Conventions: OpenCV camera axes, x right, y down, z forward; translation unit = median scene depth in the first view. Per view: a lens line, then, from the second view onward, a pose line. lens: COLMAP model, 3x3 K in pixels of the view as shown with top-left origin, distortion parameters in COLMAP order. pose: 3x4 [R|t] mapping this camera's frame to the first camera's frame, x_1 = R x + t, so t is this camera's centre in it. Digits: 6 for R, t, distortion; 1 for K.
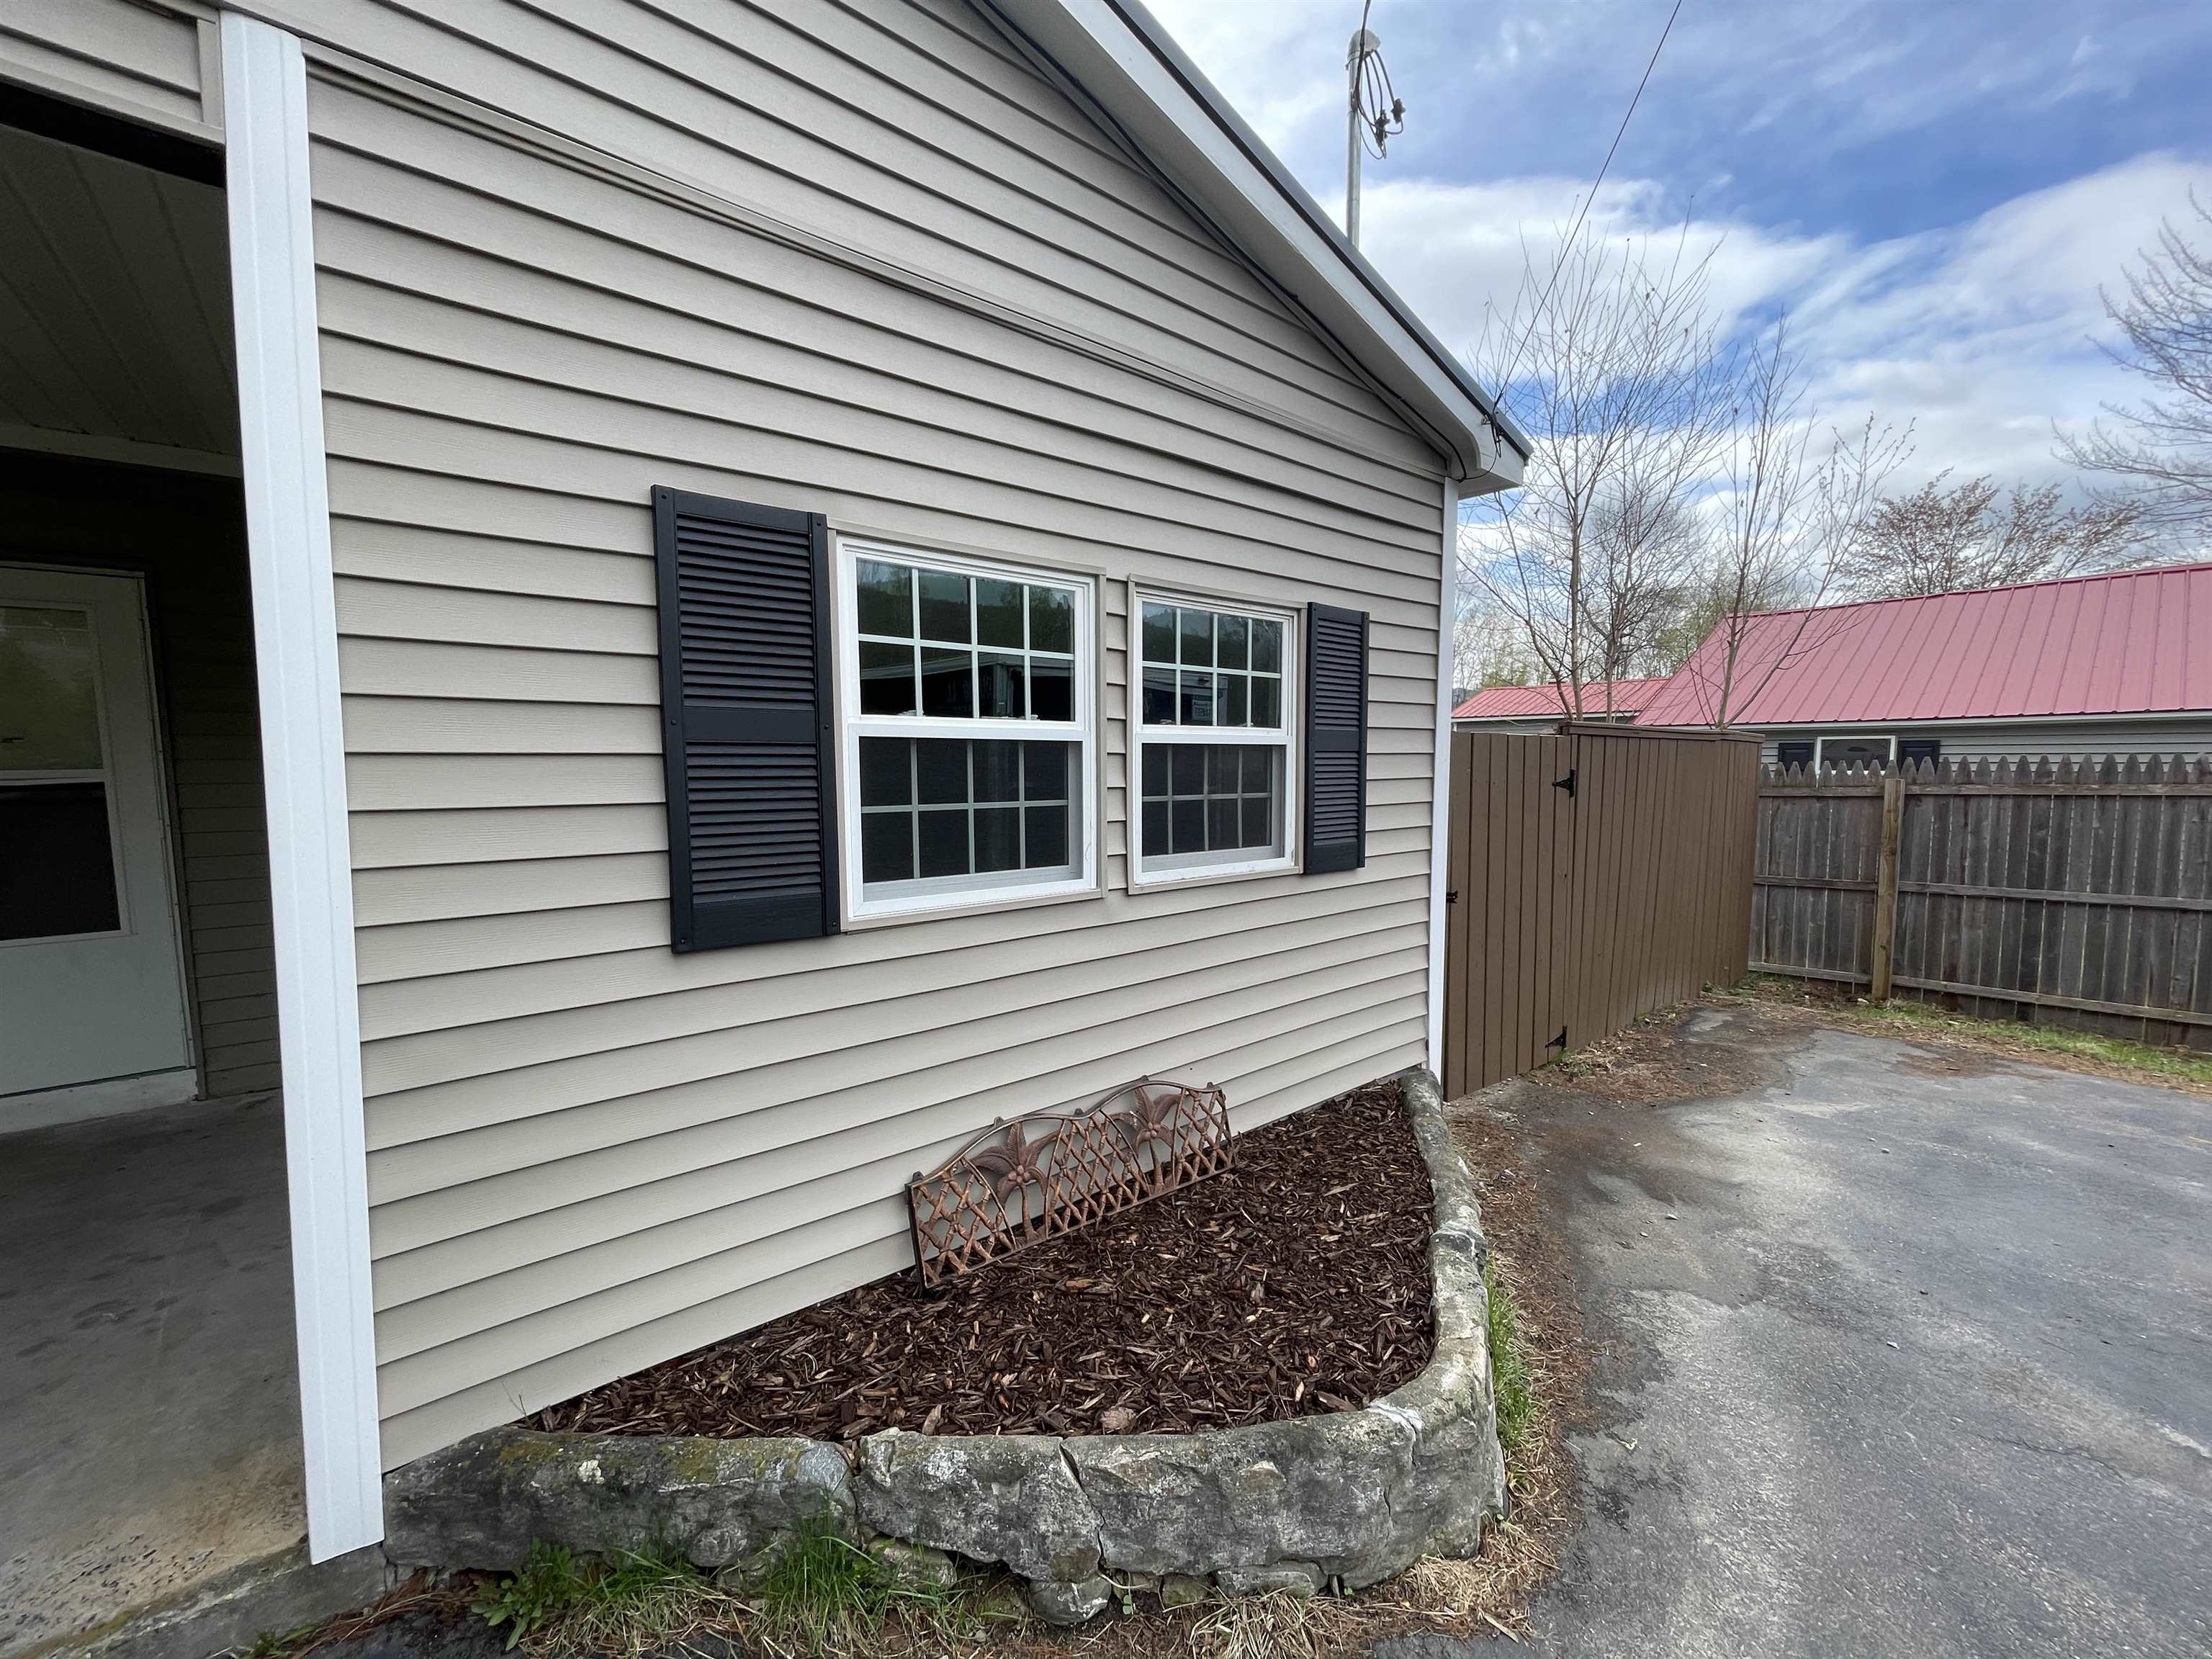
lens RADIAL K [[883.7, 0, 1095.5], [0, 883.7, 840.1], [0, 0, 1]] dist [-0.001233, 0.000001]
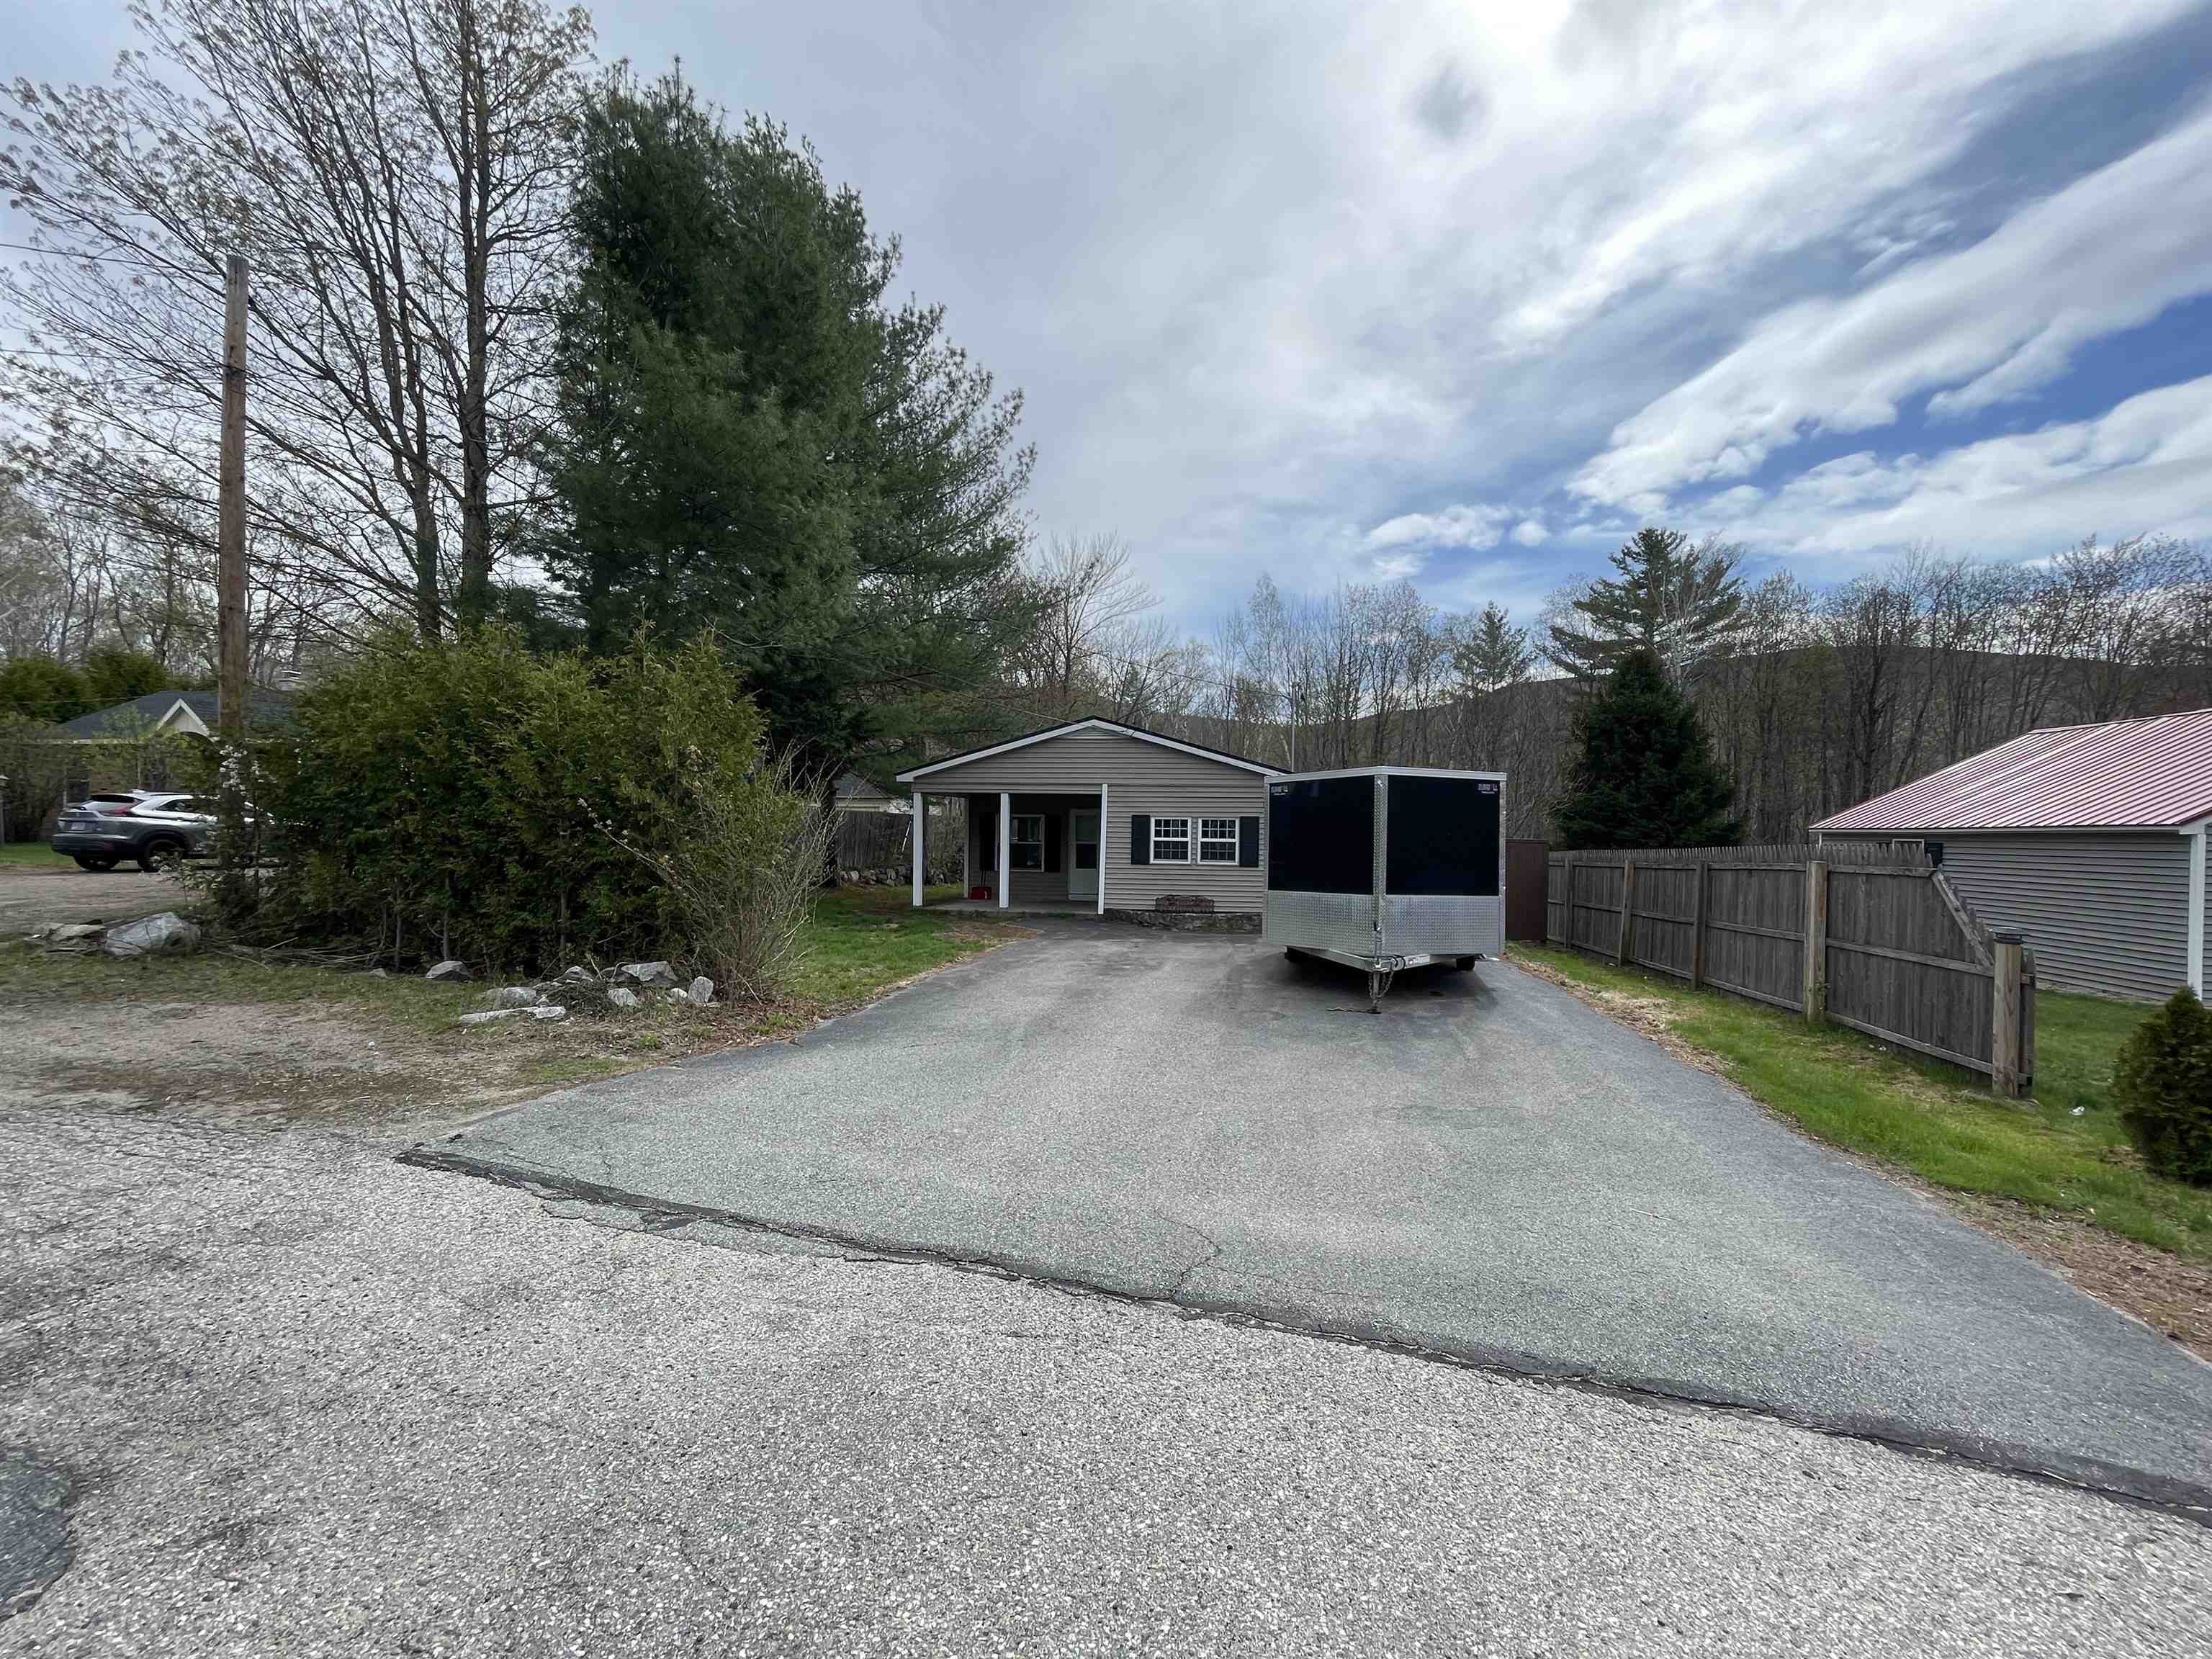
lens RADIAL K [[883.7, 0, 1119.3], [0, 883.7, 844.7], [0, 0, 1]] dist [-0.001233, 0.000001]
pose [[0.653664, 0.023005, -0.756435, 4.721540], [-0.079976, 0.996041, -0.038818, 0.217749], [0.752547, 0.085870, 0.652916, -3.781397]]
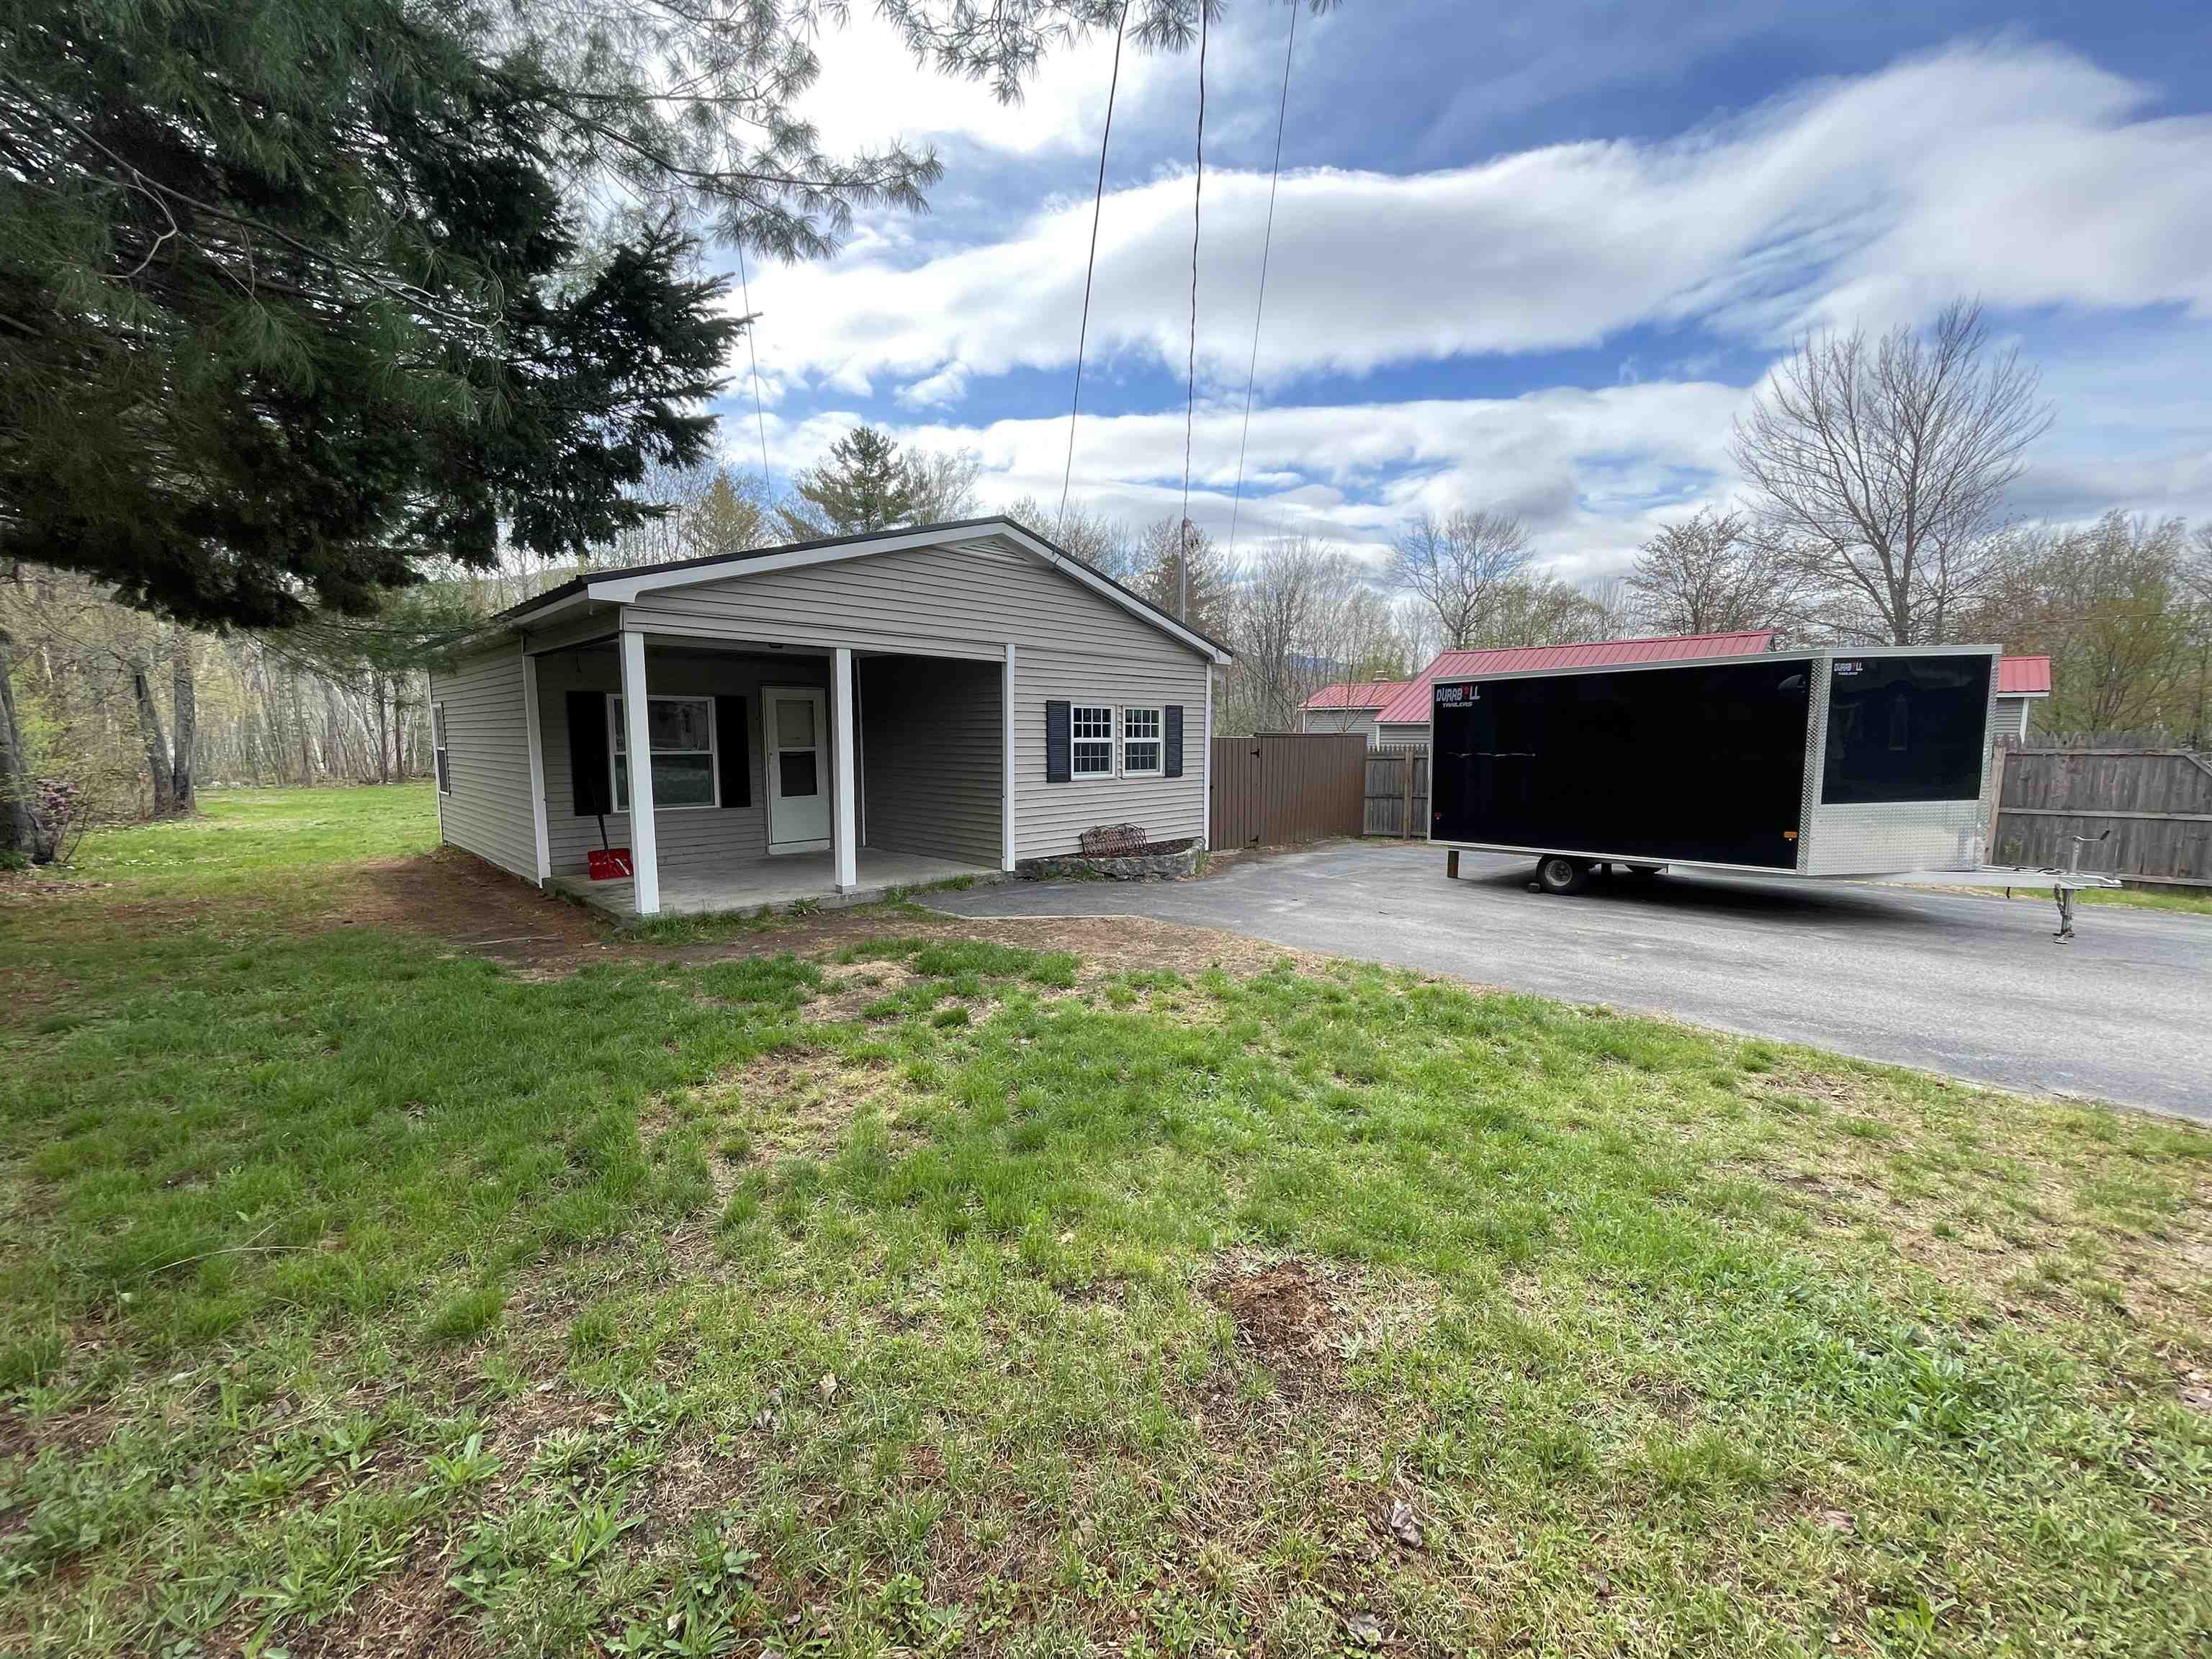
lens RADIAL K [[883.7, 0, 1092.0], [0, 883.7, 838.5], [0, 0, 1]] dist [-0.001233, 0.000001]
pose [[0.995385, -0.005211, 0.095816, -0.538554], [0.002295, 0.999532, 0.030517, 0.230194], [-0.095930, -0.030156, 0.994931, -3.361345]]
